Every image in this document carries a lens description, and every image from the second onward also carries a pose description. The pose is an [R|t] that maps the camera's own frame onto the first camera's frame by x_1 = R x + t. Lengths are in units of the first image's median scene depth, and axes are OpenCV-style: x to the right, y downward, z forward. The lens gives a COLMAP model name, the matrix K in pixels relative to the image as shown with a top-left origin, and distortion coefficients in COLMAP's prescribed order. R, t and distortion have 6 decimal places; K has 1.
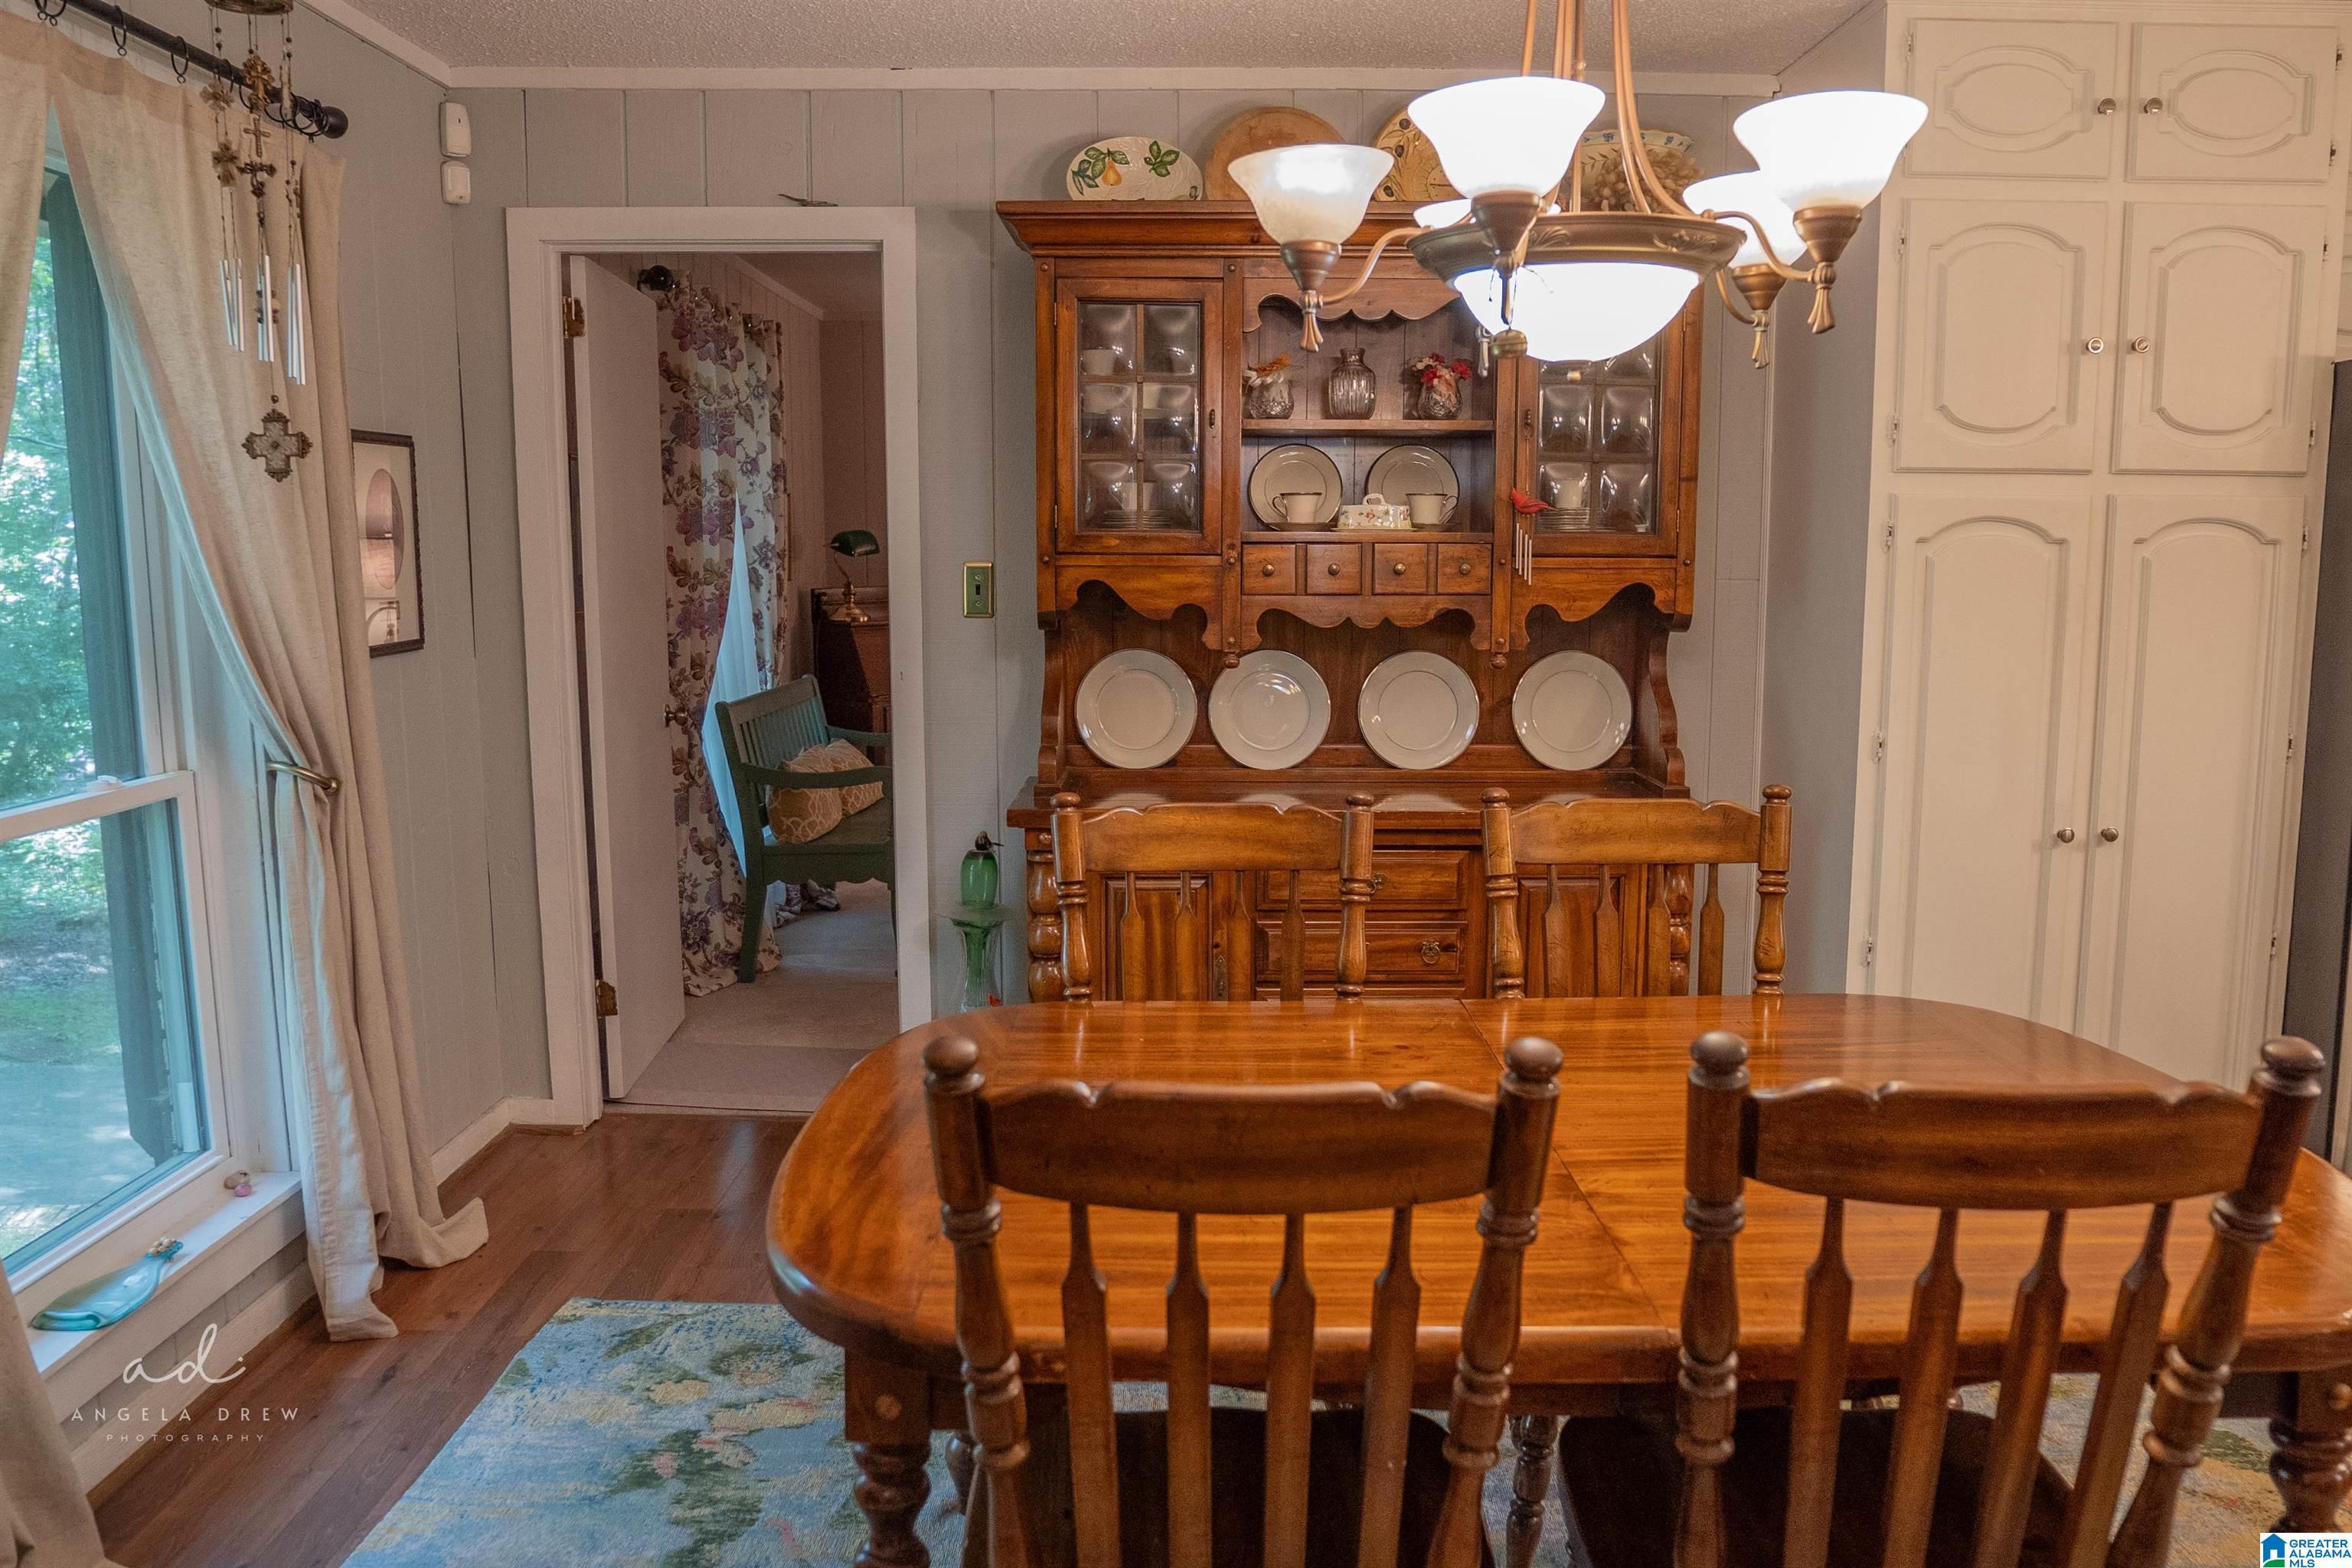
lens RADIAL K [[1771.0, 0, 1173.6], [0, 1771.0, 790.4], [0, 0, 1]] dist [-0.095943, 0.060569]
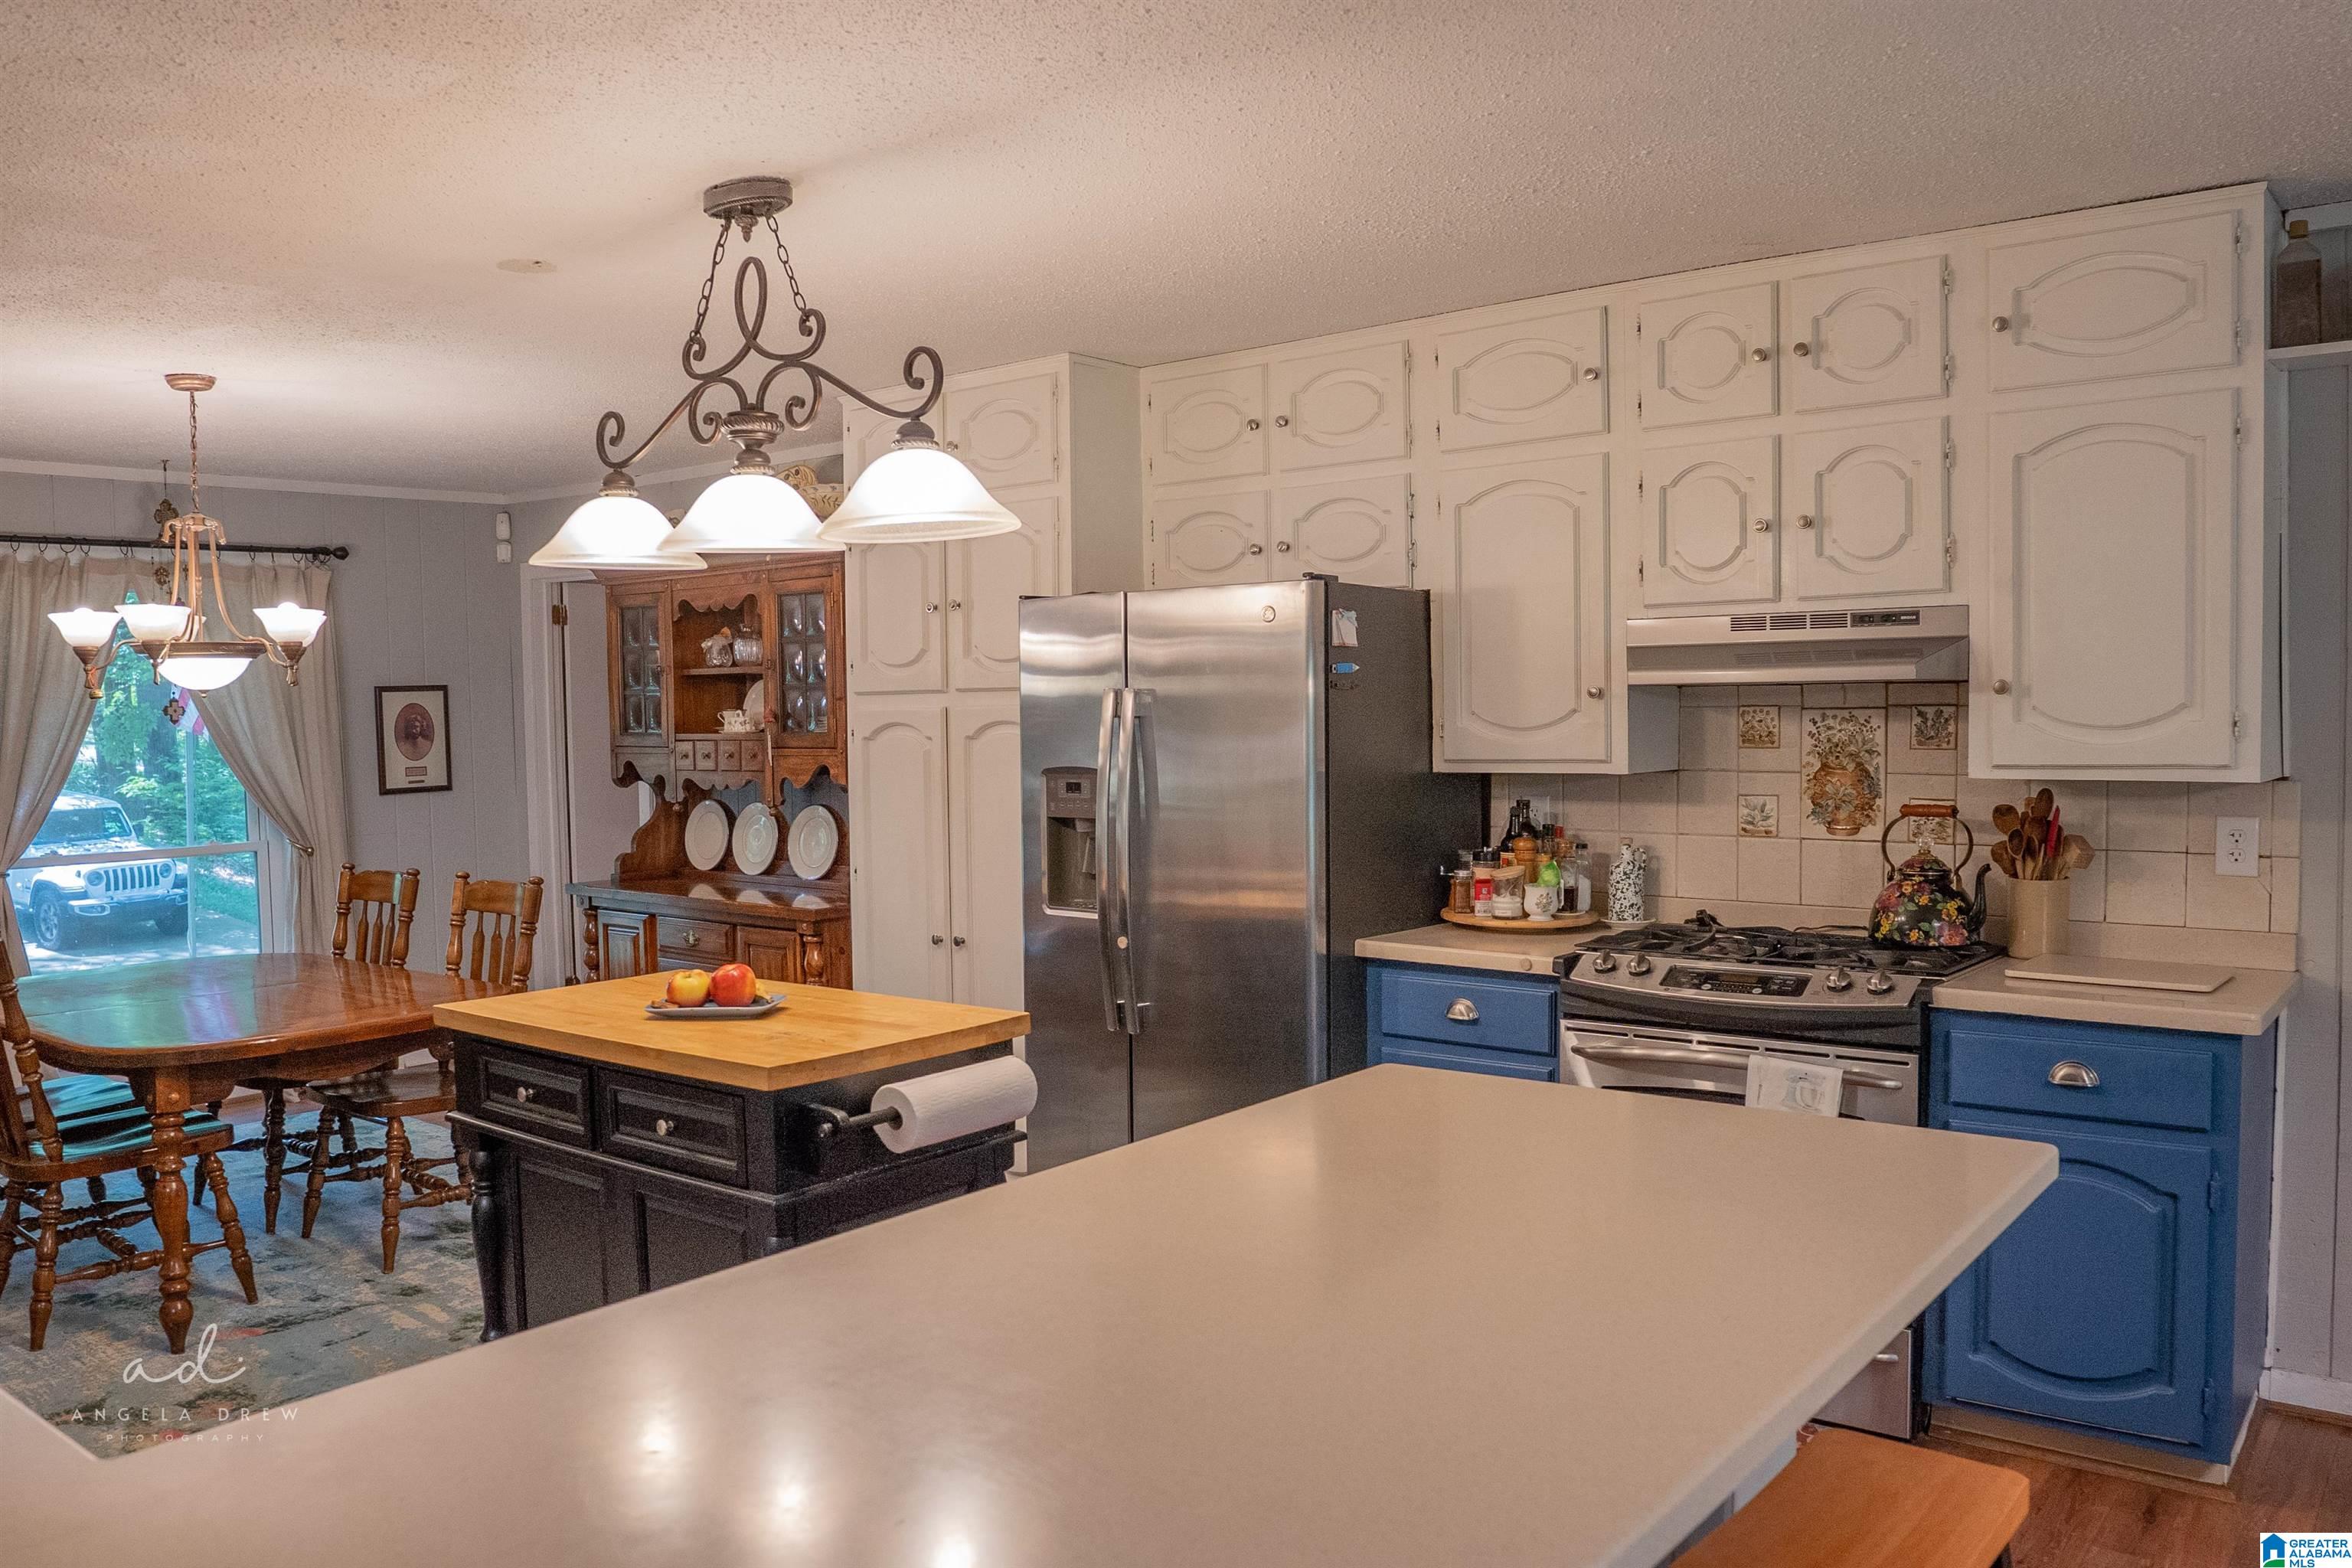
lens RADIAL K [[1771.0, 0, 1171.7], [0, 1771.0, 788.8], [0, 0, 1]] dist [-0.095943, 0.060569]
pose [[0.773879, 0.017725, -0.633086, 1.617903], [-0.070343, 0.995829, -0.058107, -0.027947], [0.629415, 0.089501, 0.771898, -0.027008]]
